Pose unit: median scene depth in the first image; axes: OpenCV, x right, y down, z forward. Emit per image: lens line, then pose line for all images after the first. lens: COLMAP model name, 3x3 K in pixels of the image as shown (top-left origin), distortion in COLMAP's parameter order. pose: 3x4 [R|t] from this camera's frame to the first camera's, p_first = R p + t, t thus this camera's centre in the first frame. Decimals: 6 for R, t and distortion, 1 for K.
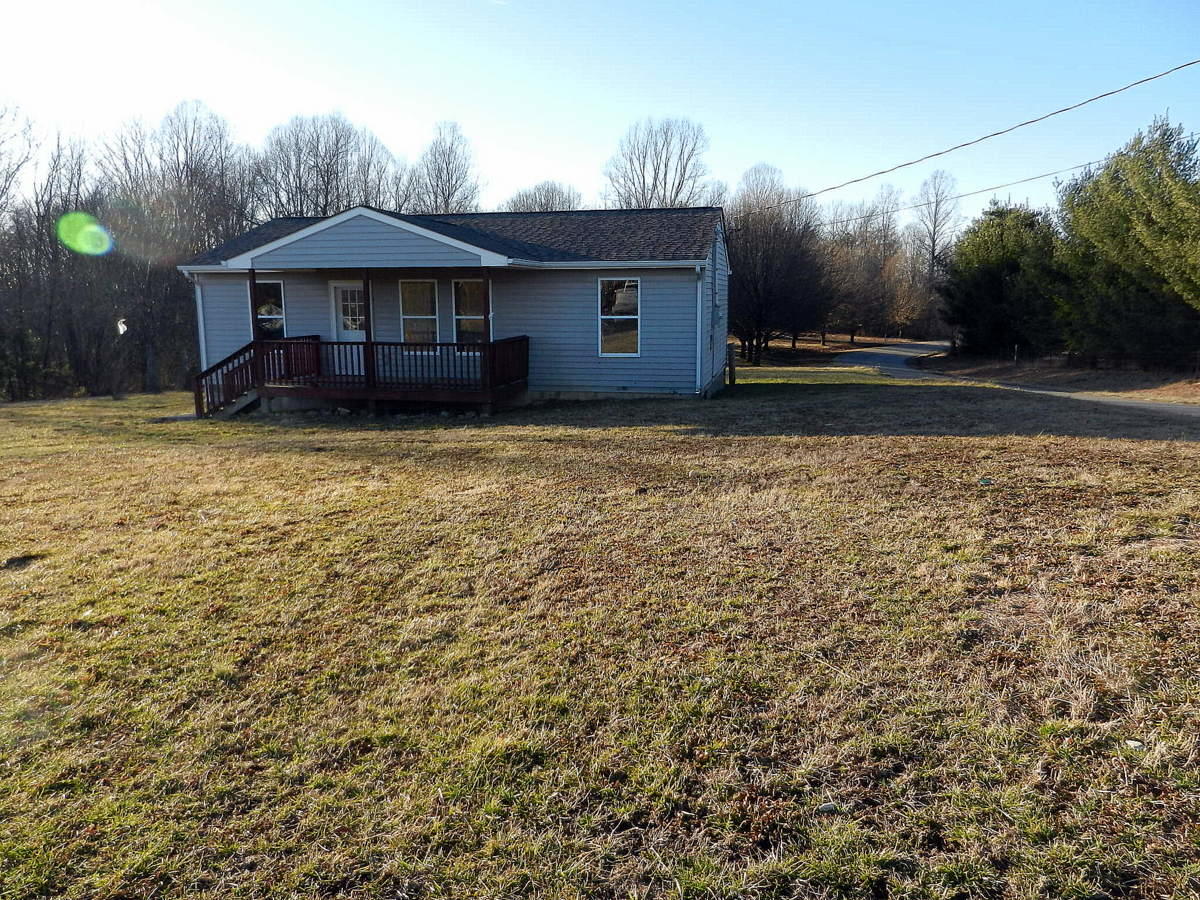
lens RADIAL K [[908.3, 0, 600.0], [0, 908.3, 450.0], [0, 0, 1]] dist [0.003833, 0.003853]
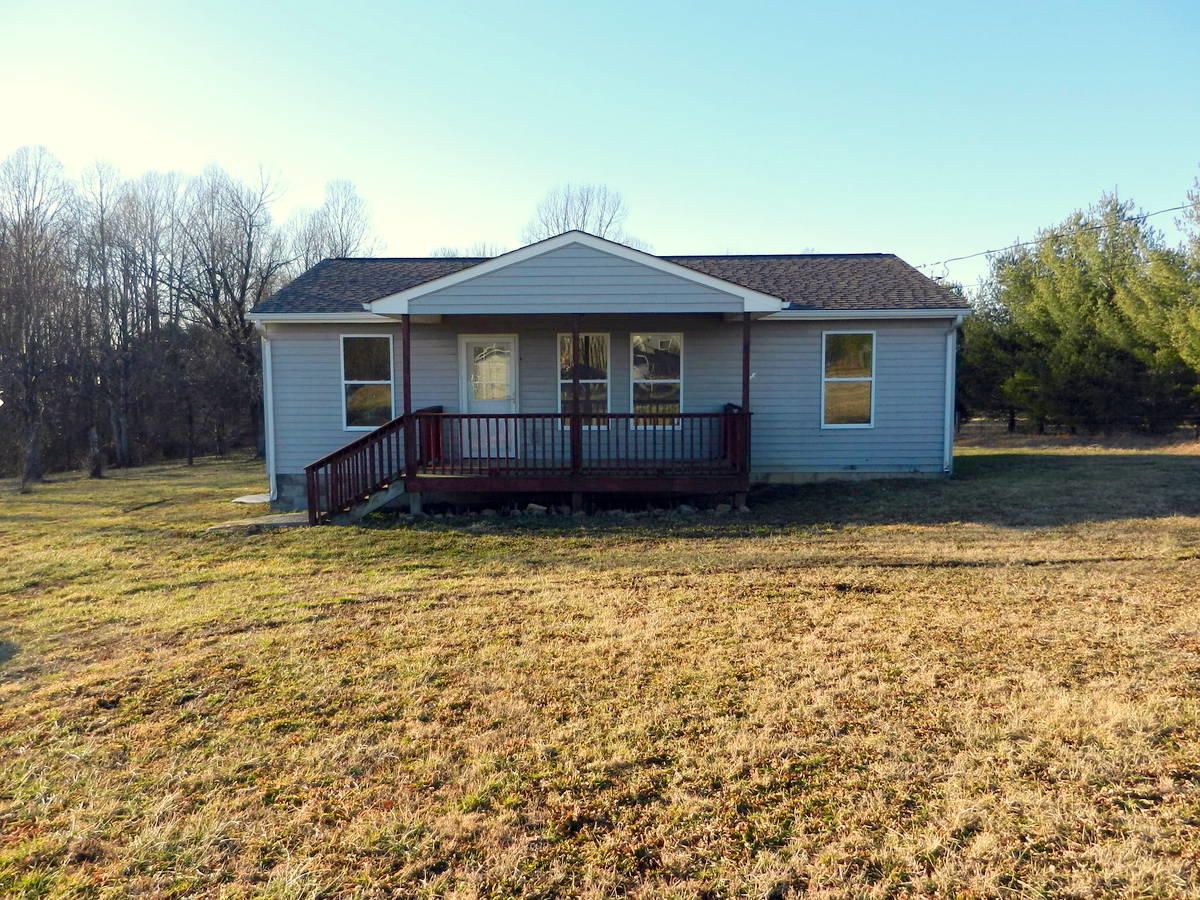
lens RADIAL K [[908.3, 0, 600.0], [0, 908.3, 450.0], [0, 0, 1]] dist [0.003833, 0.003853]
pose [[0.981967, -0.019792, 0.188013, -0.346086], [0.034669, 0.996492, -0.076172, -0.030180], [-0.185846, 0.081317, 0.979208, 0.257380]]
